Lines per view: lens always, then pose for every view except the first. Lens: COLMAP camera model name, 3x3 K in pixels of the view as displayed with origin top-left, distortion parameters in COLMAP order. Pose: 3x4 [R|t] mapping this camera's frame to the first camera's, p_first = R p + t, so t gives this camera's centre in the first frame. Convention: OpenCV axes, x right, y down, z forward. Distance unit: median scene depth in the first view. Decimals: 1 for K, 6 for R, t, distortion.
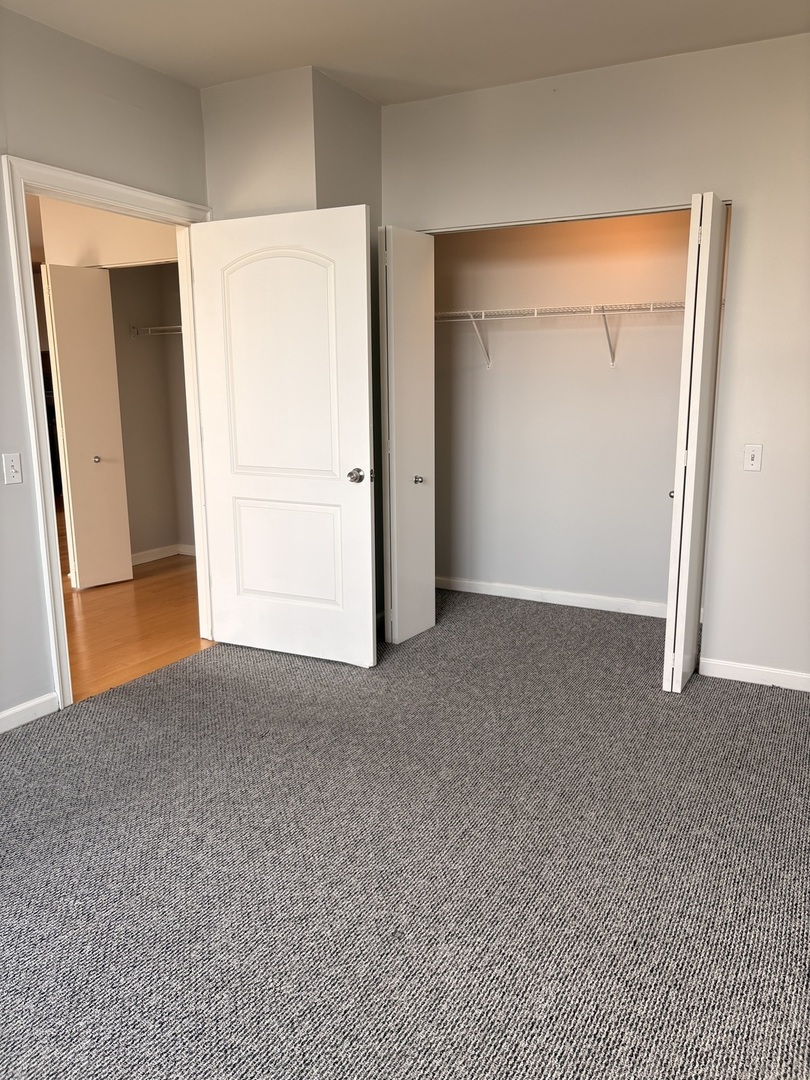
lens RADIAL K [[823.2, 0, 405.6], [0, 823.2, 540.1], [0, 0, 1]] dist [0.021274, -0.012355]
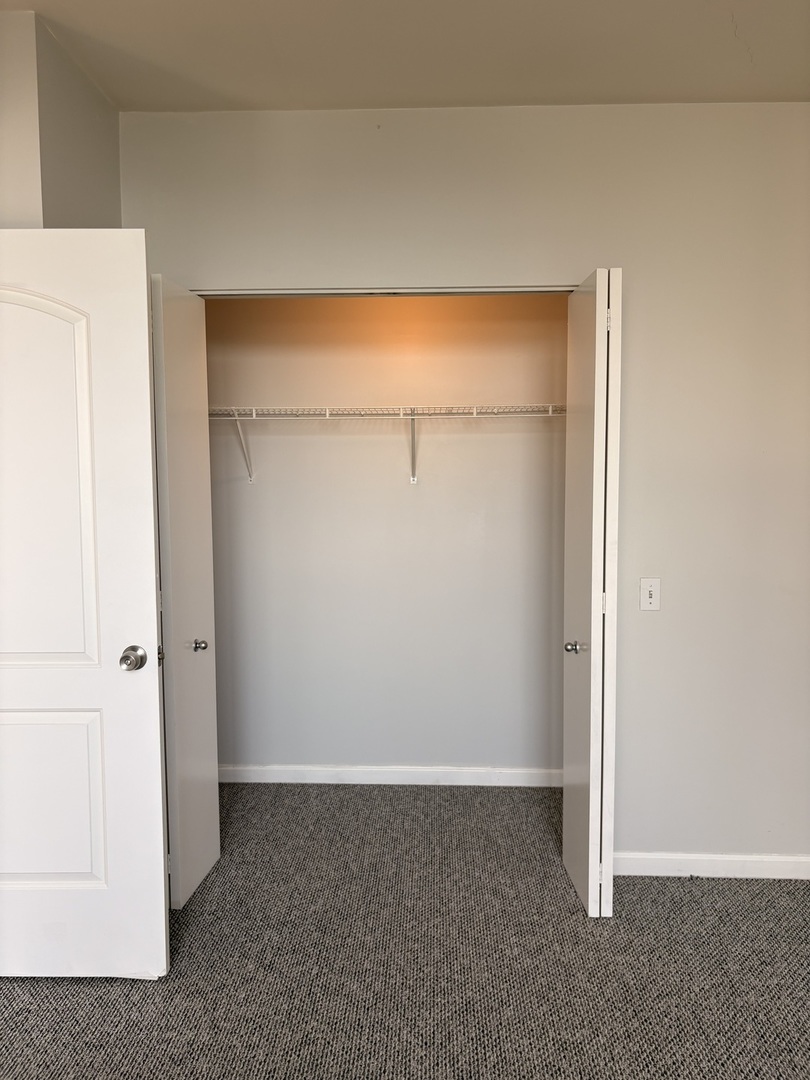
lens RADIAL K [[811.0, 0, 403.6], [0, 811.0, 541.0], [0, 0, 1]] dist [0.033083, -0.031030]
pose [[0.894389, -0.028224, 0.446399, -0.130488], [0.084443, 0.990715, -0.106549, -0.074337], [-0.439247, 0.132991, 0.888468, 0.330765]]
